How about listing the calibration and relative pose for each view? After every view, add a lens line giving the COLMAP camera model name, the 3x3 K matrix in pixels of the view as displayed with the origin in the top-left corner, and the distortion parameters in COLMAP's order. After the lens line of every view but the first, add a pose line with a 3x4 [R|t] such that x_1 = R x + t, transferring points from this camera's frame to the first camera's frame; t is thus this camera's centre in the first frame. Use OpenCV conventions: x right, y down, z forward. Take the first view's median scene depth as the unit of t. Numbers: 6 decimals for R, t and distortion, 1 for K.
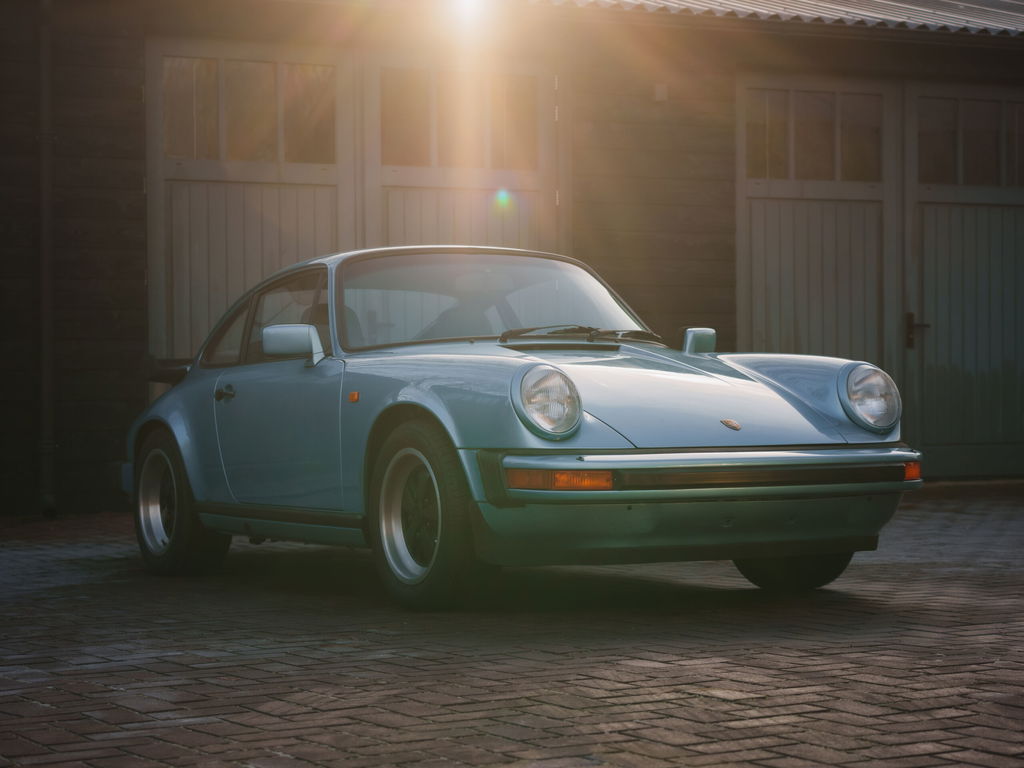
lens RADIAL K [[1987.3, 0, 512.0], [0, 1987.3, 384.0], [0, 0, 1]] dist [0.007701, 0.091511]
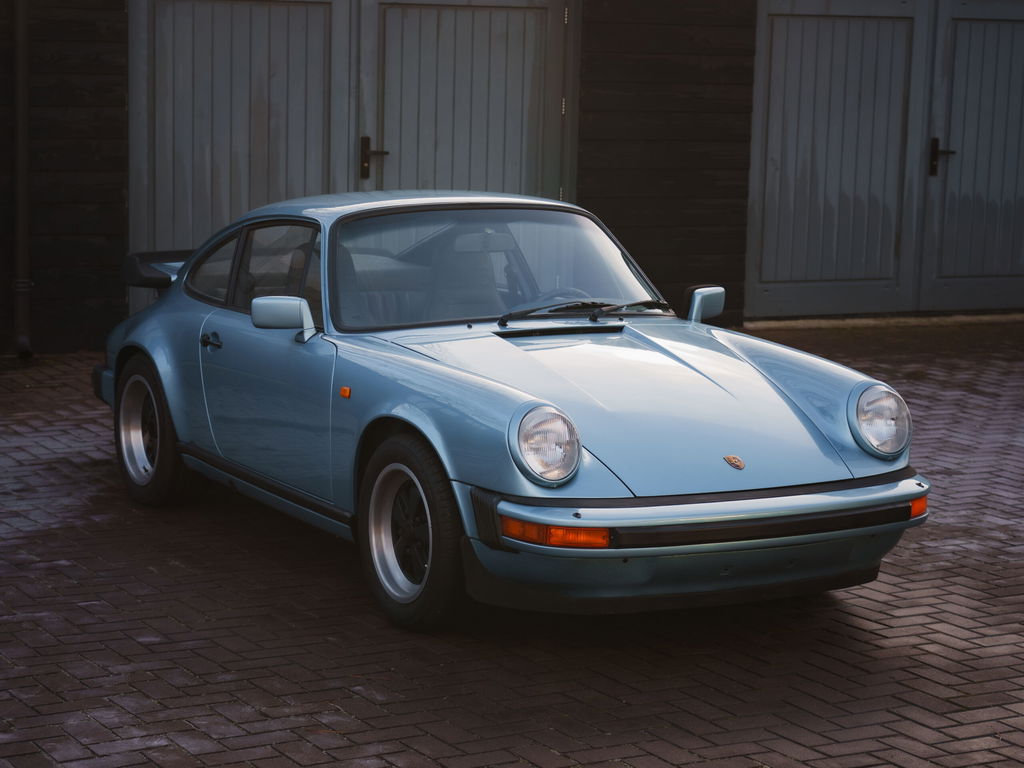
lens RADIAL K [[2093.4, 0, 512.0], [0, 2093.4, 384.0], [0, 0, 1]] dist [0.009050, 0.202974]
pose [[0.999426, 0.033538, 0.004821, -0.003690], [-0.033882, 0.988281, 0.148838, -0.144131], [0.000227, -0.148916, 0.988850, -0.003109]]
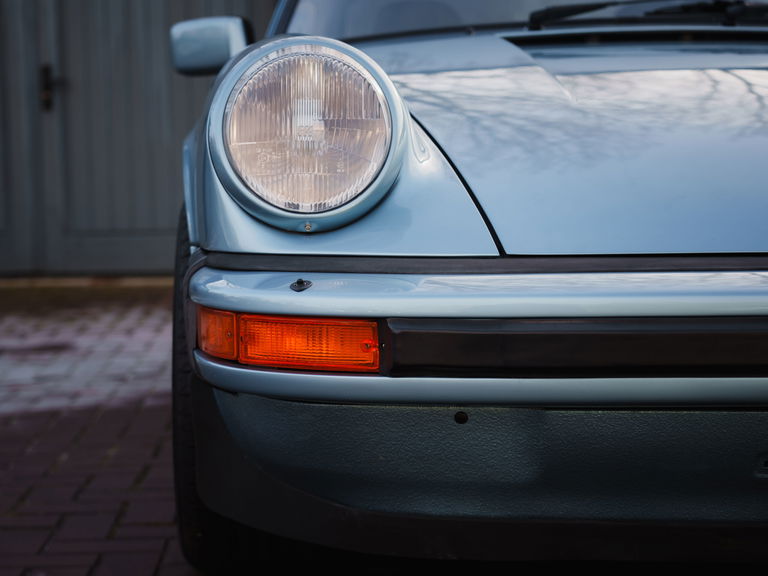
lens RADIAL K [[1581.9, 0, 327.9], [0, 1581.9, 267.2], [0, 0, 1]] dist [0.051897, 0.157839]
pose [[0.887579, 0.028200, -0.459793, 0.142292], [0.006411, 0.997272, 0.073540, 0.010145], [0.460612, -0.068220, 0.884976, 0.601811]]
